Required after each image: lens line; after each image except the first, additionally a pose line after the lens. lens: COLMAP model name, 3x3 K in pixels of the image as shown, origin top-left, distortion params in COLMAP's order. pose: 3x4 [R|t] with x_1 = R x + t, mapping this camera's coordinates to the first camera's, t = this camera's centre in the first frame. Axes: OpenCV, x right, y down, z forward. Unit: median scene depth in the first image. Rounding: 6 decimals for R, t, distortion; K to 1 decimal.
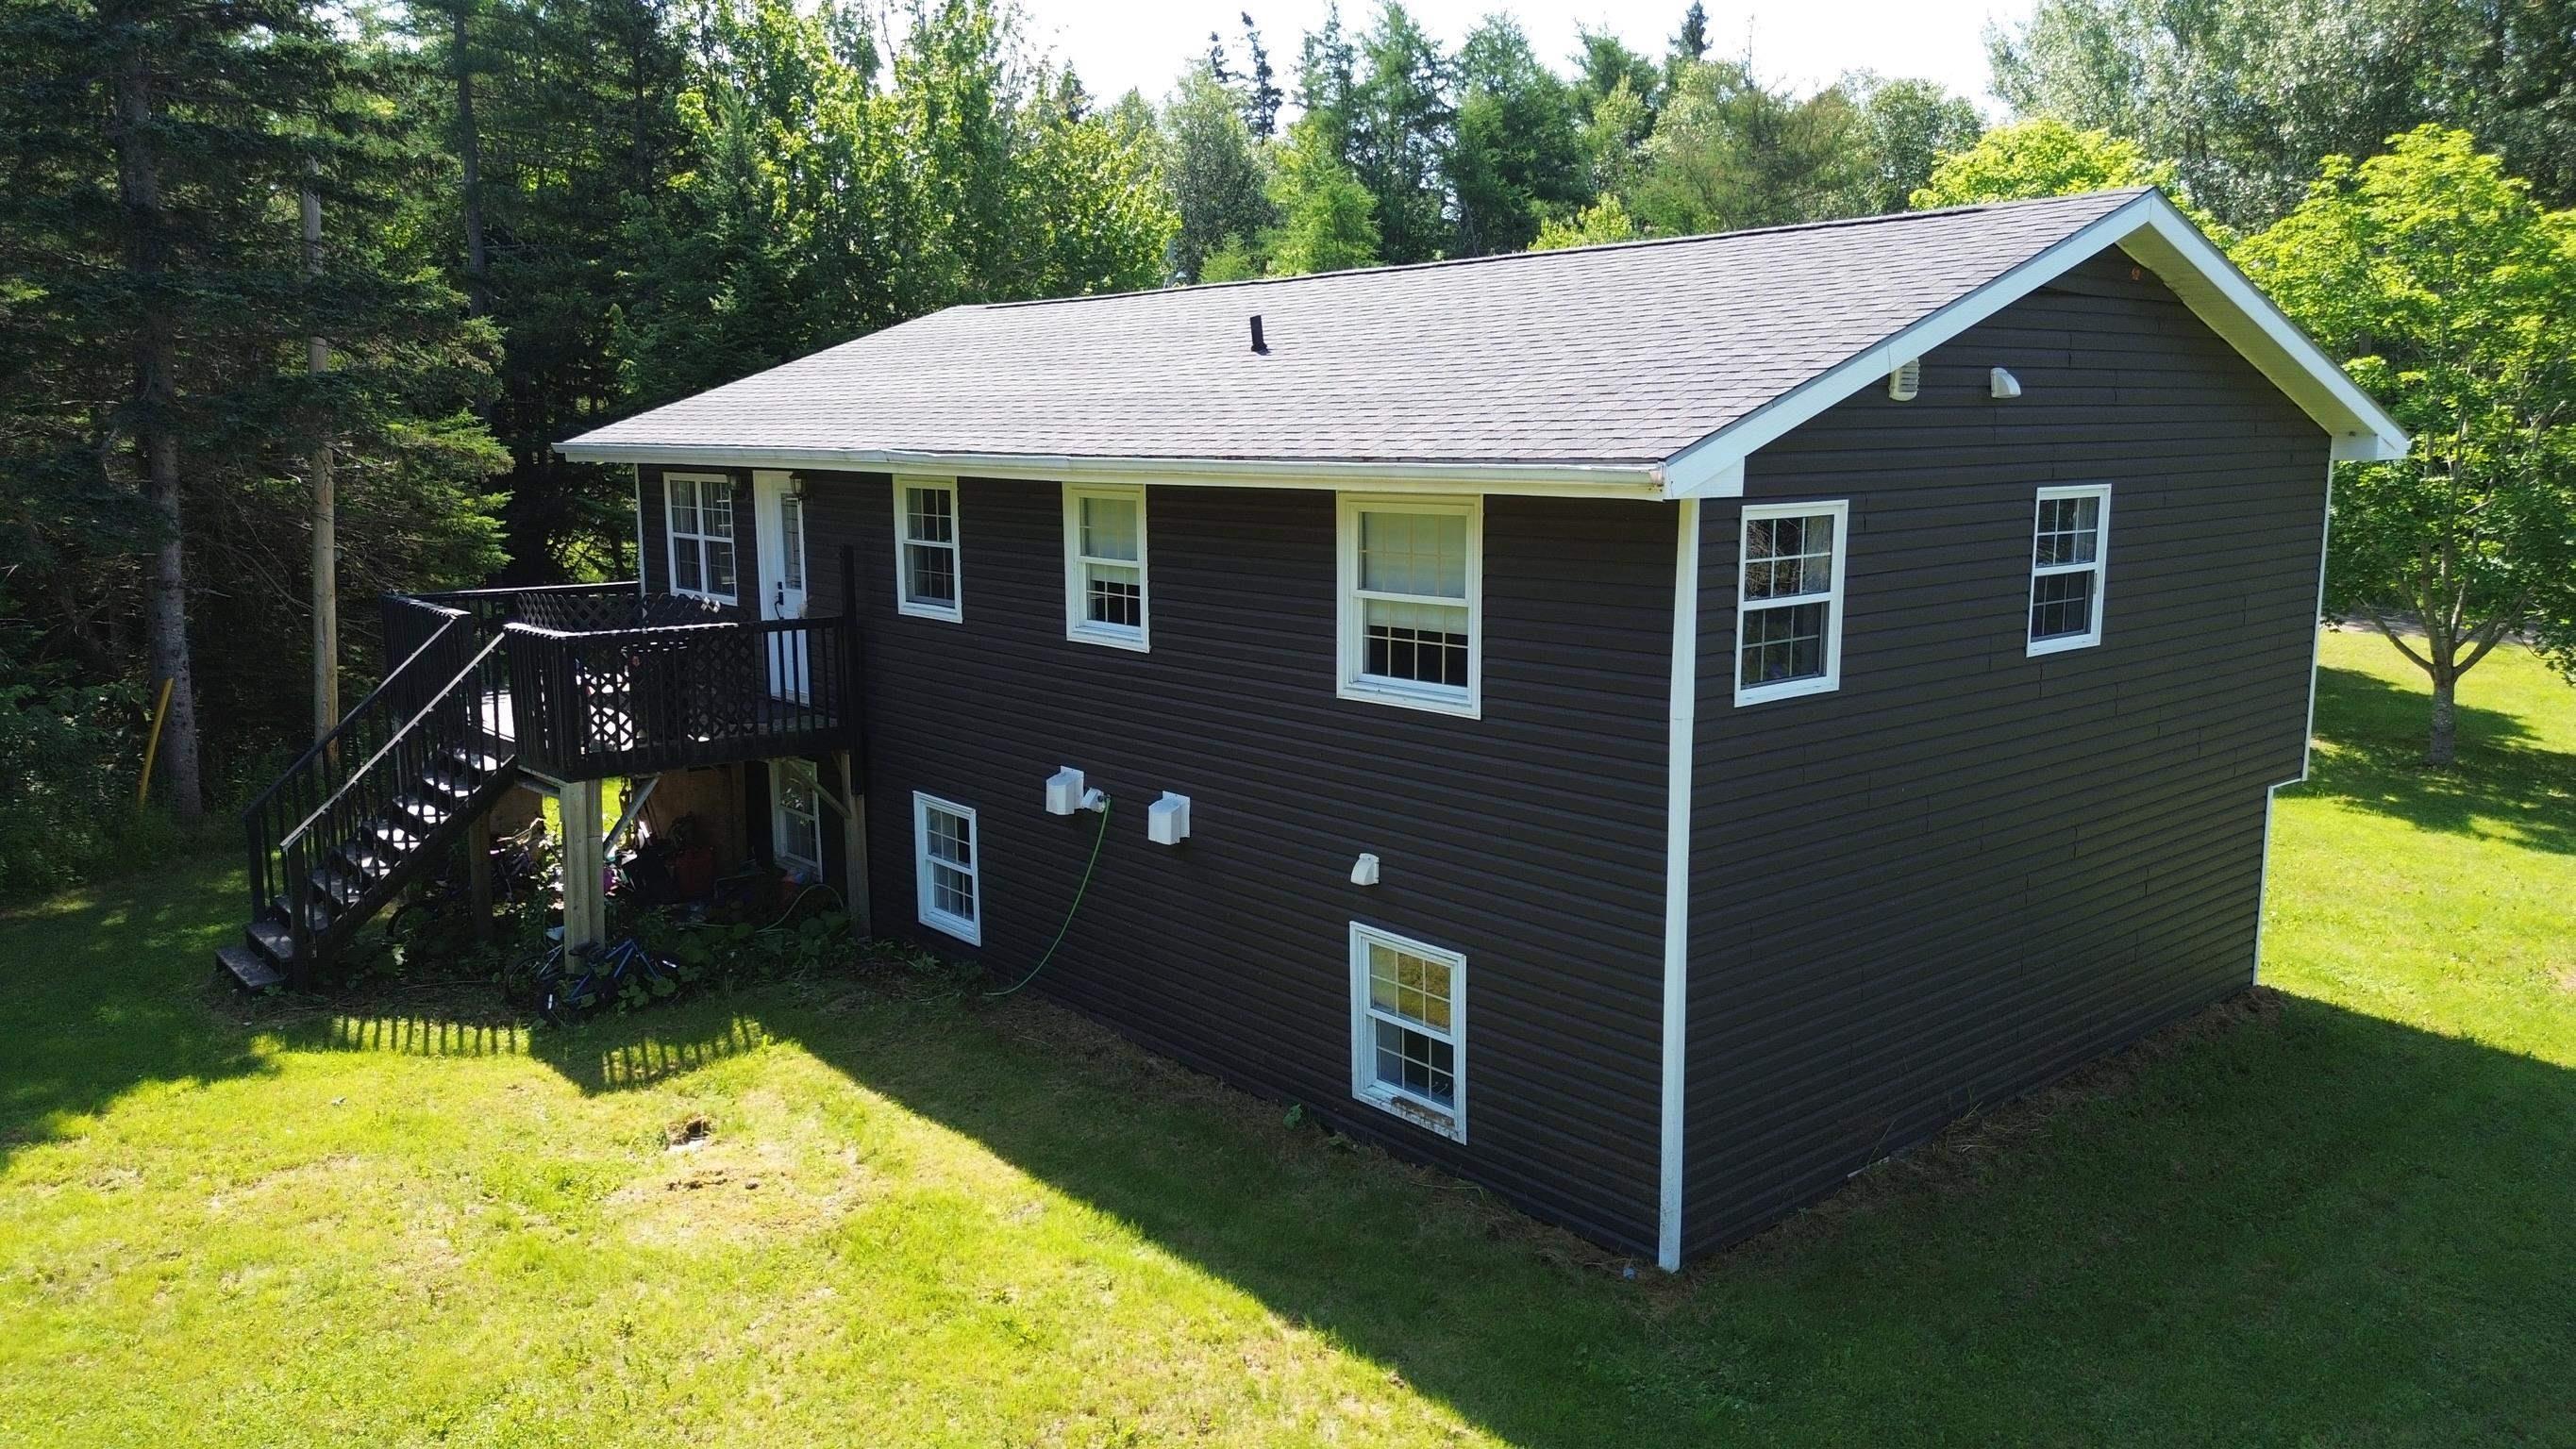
lens RADIAL K [[1846.8, 0, 1288.0], [0, 1846.8, 728.7], [0, 0, 1]] dist [0.046310, -0.007503]
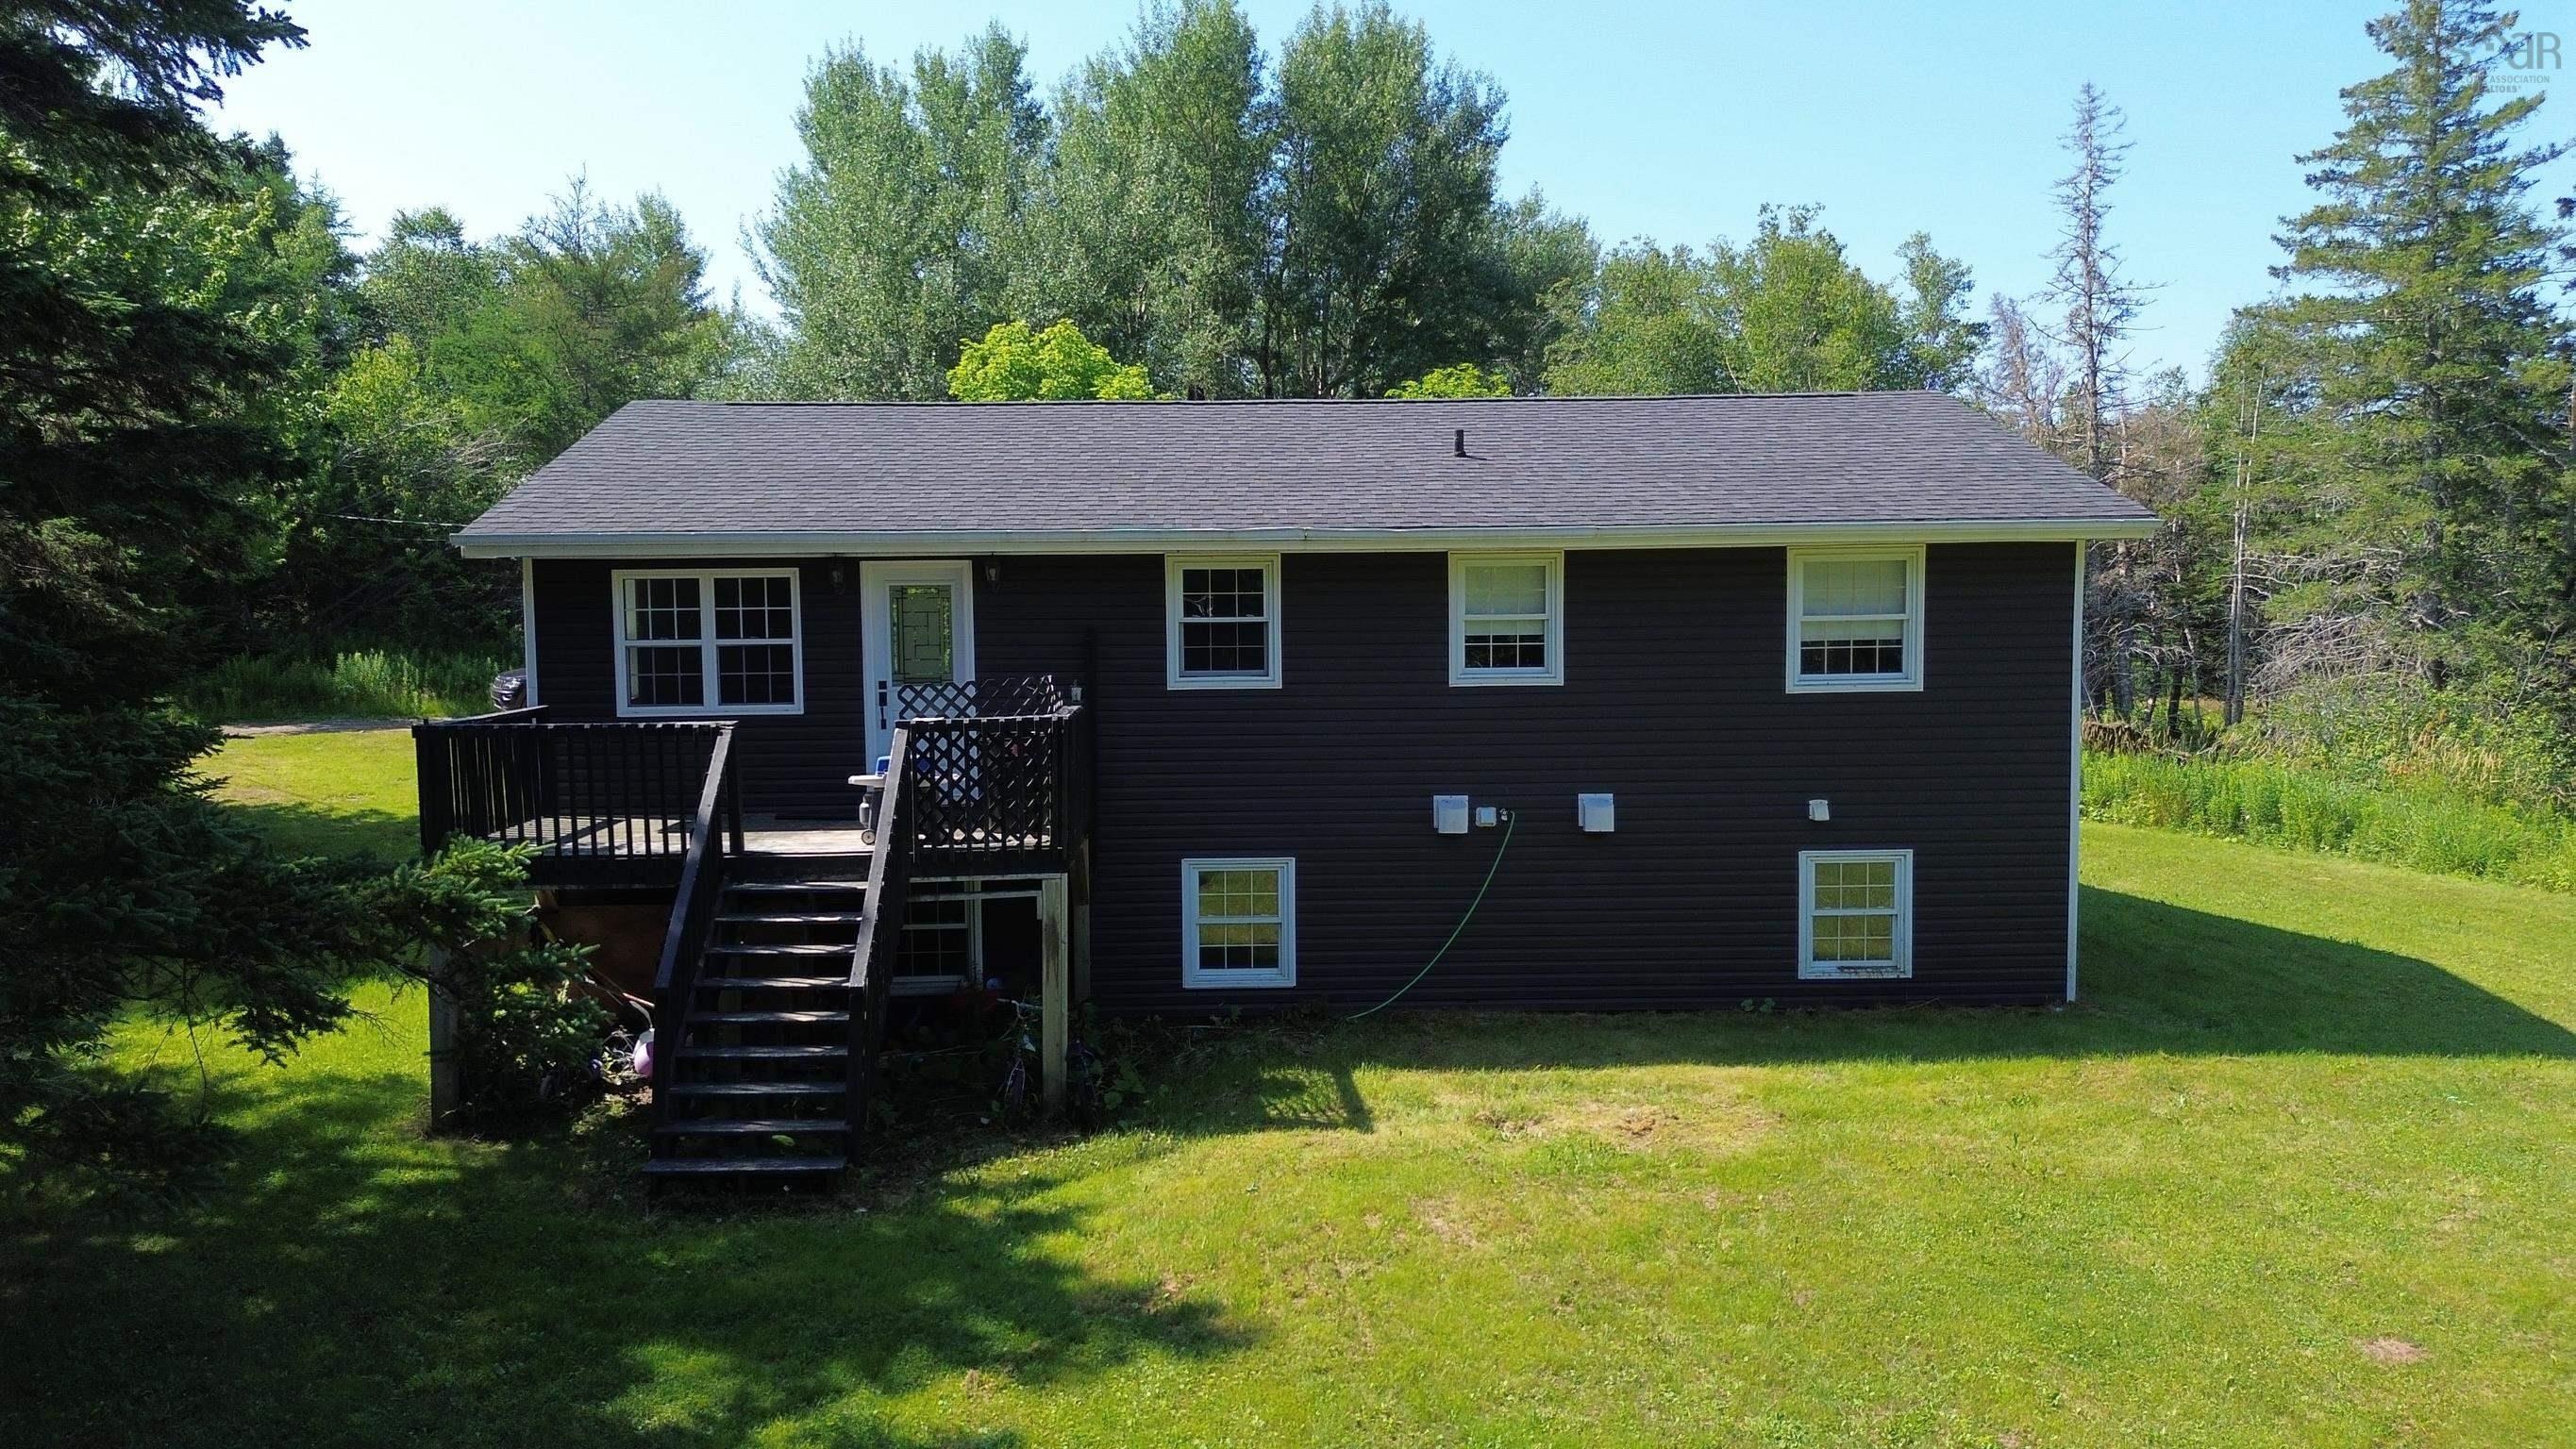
lens RADIAL K [[1846.8, 0, 1290.7], [0, 1846.8, 719.7], [0, 0, 1]] dist [0.046310, -0.007503]
pose [[0.628488, -0.065770, 0.775034, -1.145679], [0.135567, 0.990430, -0.025885, -0.010361], [-0.765914, 0.121338, 0.631389, 0.337986]]
